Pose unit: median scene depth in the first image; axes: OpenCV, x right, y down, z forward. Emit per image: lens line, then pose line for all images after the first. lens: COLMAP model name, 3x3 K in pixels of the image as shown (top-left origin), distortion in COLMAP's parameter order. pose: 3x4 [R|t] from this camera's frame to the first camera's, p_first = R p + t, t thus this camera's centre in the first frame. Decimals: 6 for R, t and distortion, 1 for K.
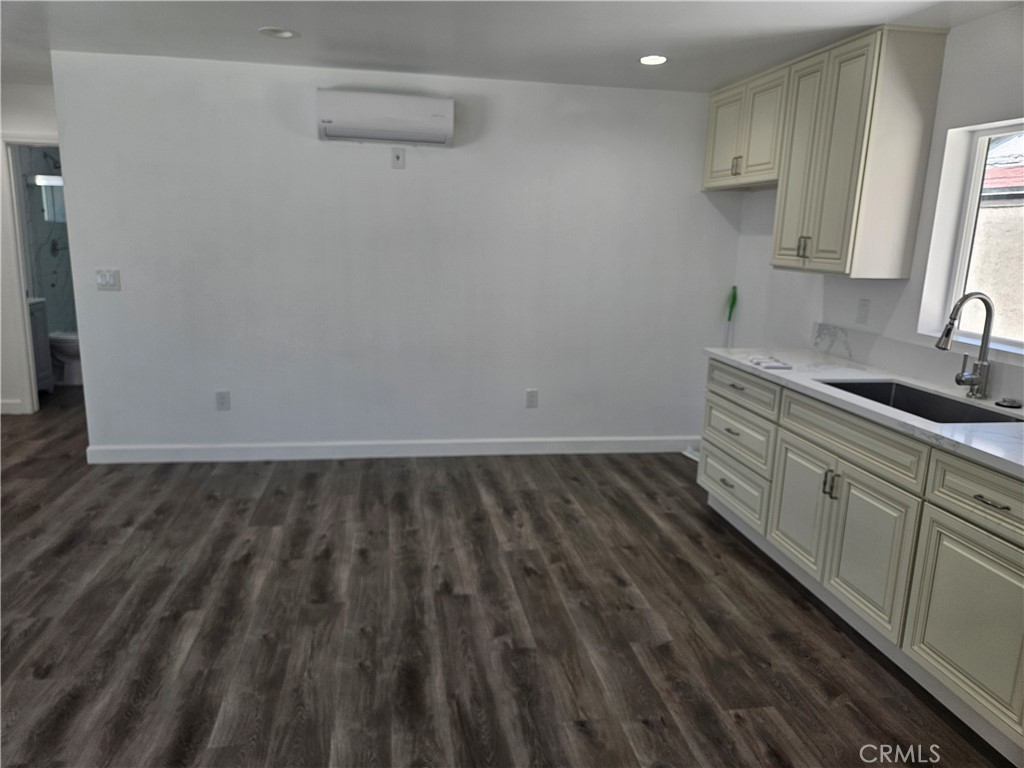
lens RADIAL K [[698.4, 0, 495.9], [0, 698.4, 377.2], [0, 0, 1]] dist [0.058854, -0.047229]
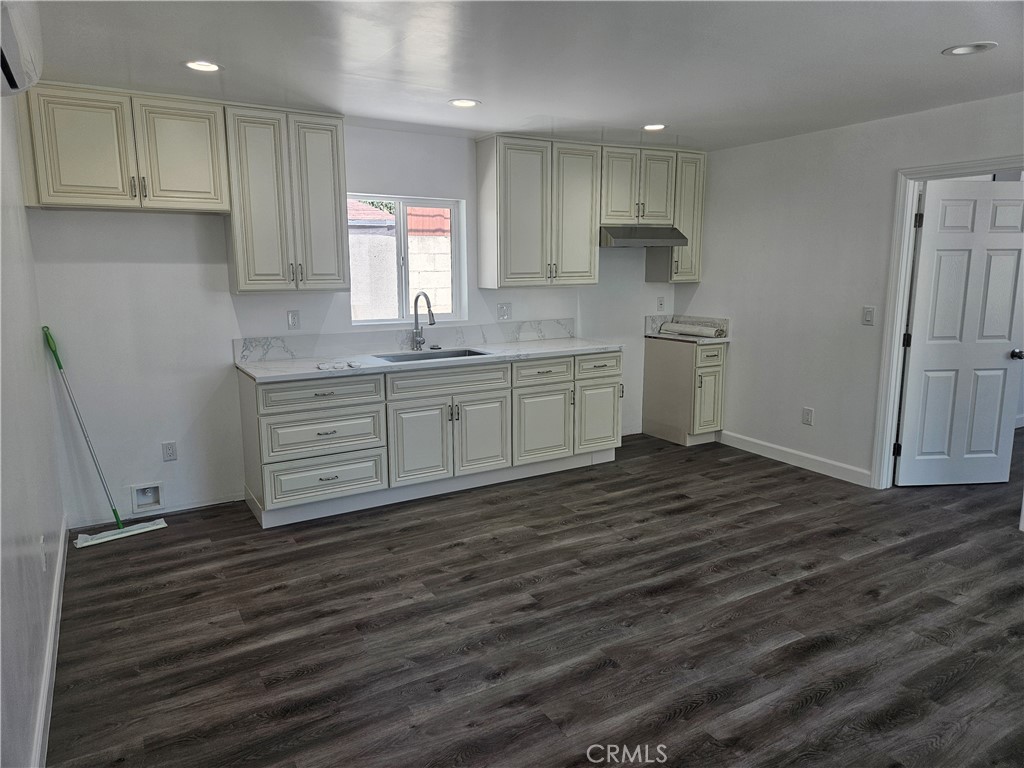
lens RADIAL K [[698.4, 0, 506.2], [0, 698.4, 368.8], [0, 0, 1]] dist [0.058854, -0.047229]
pose [[-0.377520, -0.158550, 0.912327, -0.958337], [0.185491, 0.952316, 0.242256, -0.292510], [-0.907233, 0.260685, -0.330108, 1.300988]]
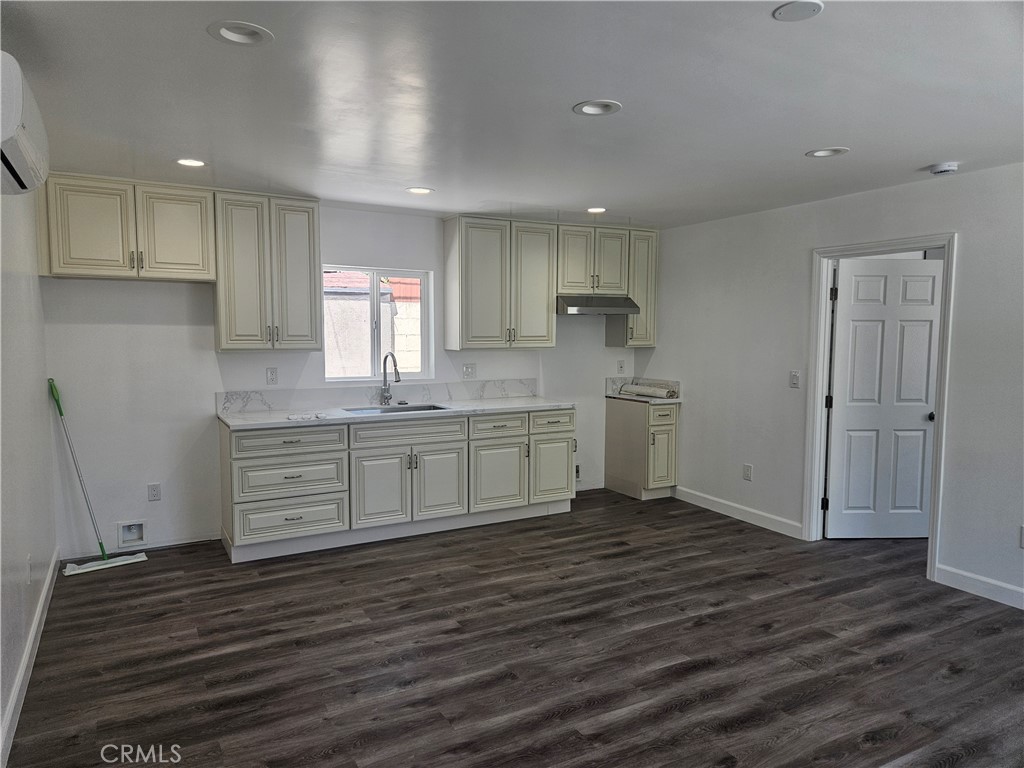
lens RADIAL K [[698.4, 0, 502.6], [0, 698.4, 378.5], [0, 0, 1]] dist [0.058854, -0.047229]
pose [[-0.348376, -0.090482, 0.932978, -1.161316], [0.178649, 0.970676, 0.160847, -0.278816], [-0.920173, 0.222711, -0.321996, 1.225080]]
